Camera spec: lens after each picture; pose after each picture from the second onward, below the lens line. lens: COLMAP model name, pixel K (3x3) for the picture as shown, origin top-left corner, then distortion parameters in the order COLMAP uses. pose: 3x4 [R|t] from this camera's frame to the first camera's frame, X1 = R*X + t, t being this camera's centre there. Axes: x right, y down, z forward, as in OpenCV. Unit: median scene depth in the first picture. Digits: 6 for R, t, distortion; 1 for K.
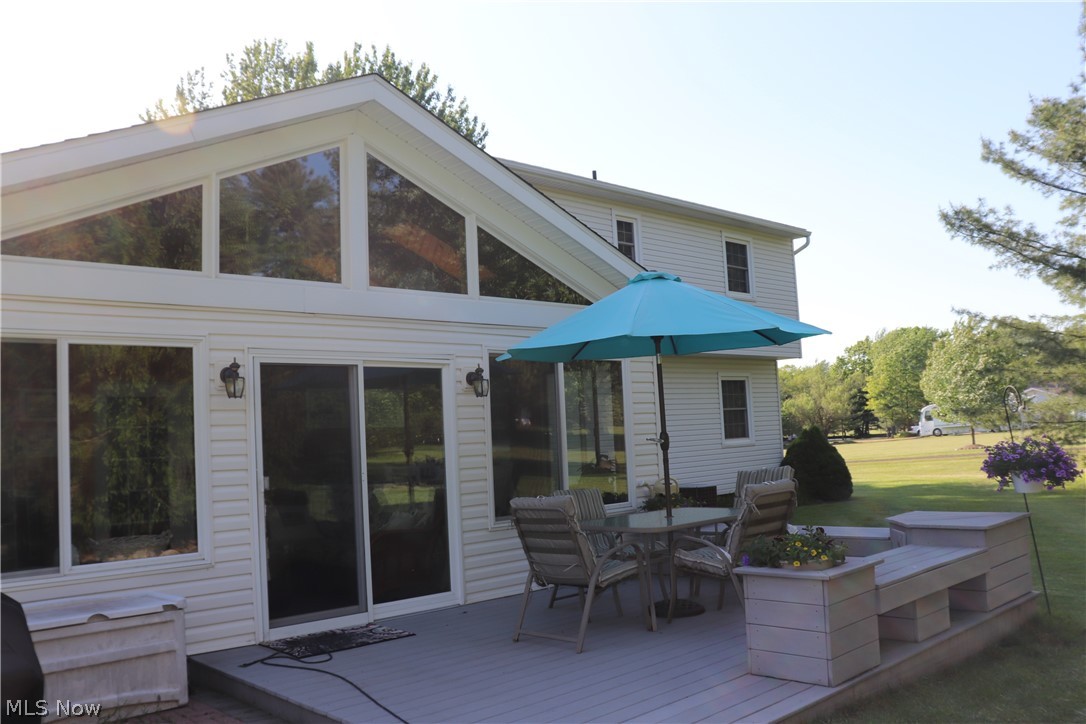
lens RADIAL K [[944.9, 0, 544.5], [0, 944.9, 373.9], [0, 0, 1]] dist [-0.110411, 0.007619]
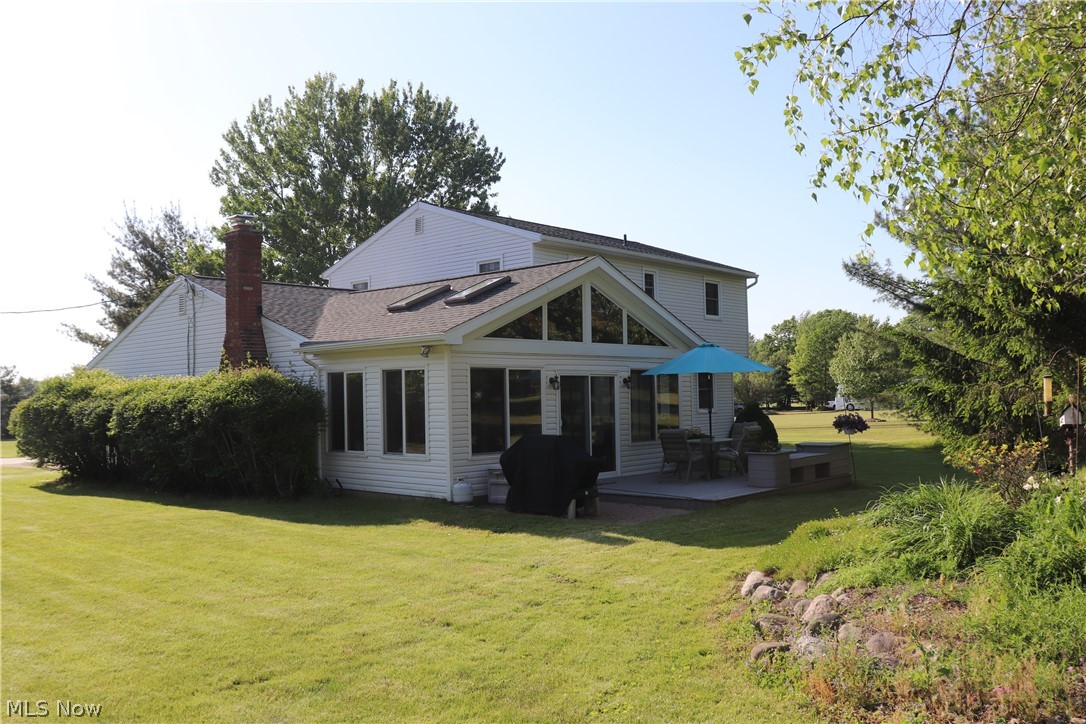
lens RADIAL K [[895.7, 0, 541.7], [0, 895.7, 400.6], [0, 0, 1]] dist [-0.177567, -0.000320]
pose [[0.997820, 0.028255, 0.059634, -0.147478], [-0.032155, 0.997336, 0.065477, -0.030256], [-0.057625, -0.067252, 0.996071, -0.426230]]
